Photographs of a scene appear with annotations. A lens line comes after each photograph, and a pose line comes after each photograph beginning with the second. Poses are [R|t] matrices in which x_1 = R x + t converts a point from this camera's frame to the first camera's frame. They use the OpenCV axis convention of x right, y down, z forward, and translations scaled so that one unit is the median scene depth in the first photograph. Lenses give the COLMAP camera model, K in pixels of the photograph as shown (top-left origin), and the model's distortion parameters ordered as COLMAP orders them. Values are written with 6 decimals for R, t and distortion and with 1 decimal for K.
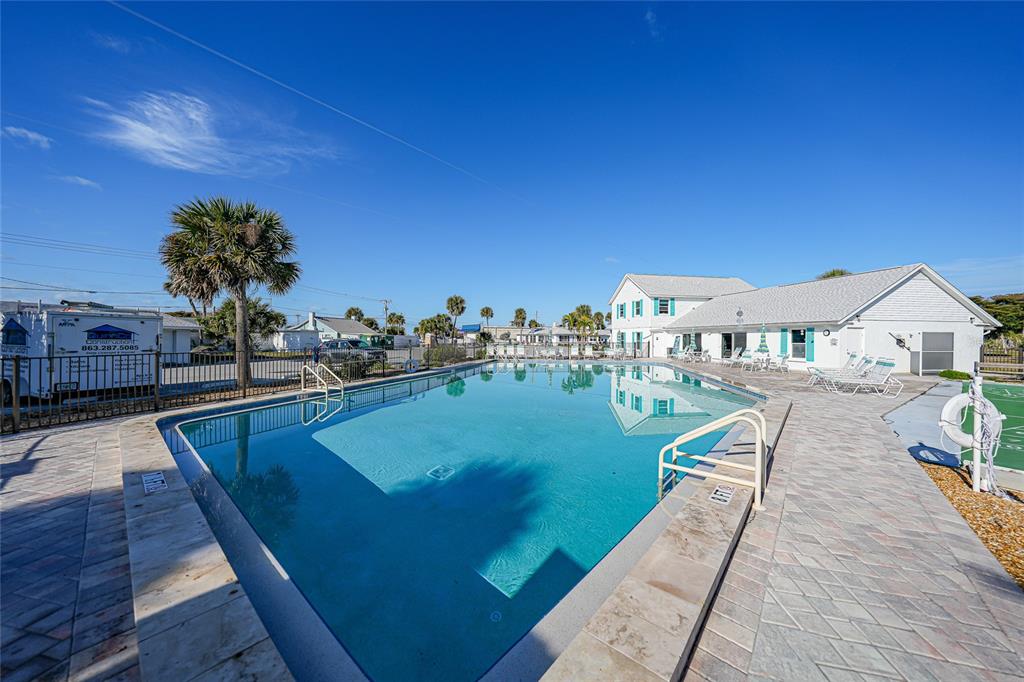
lens RADIAL K [[361.8, 0, 512.1], [0, 361.8, 333.6], [0, 0, 1]] dist [-0.011376, 0.000098]
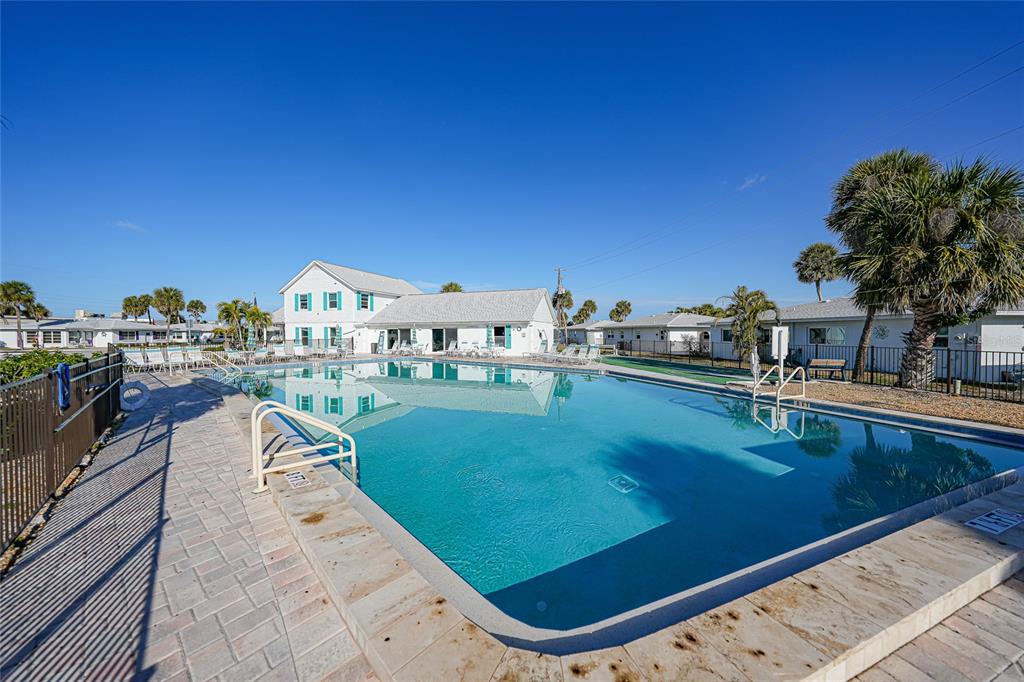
lens RADIAL K [[361.8, 0, 512.1], [0, 361.8, 333.6], [0, 0, 1]] dist [-0.011376, 0.000098]
pose [[0.450499, -0.003876, 0.892768, -0.275067], [-0.004908, 0.999965, 0.006818, 0.004034], [-0.892763, -0.007453, 0.450464, 0.205526]]
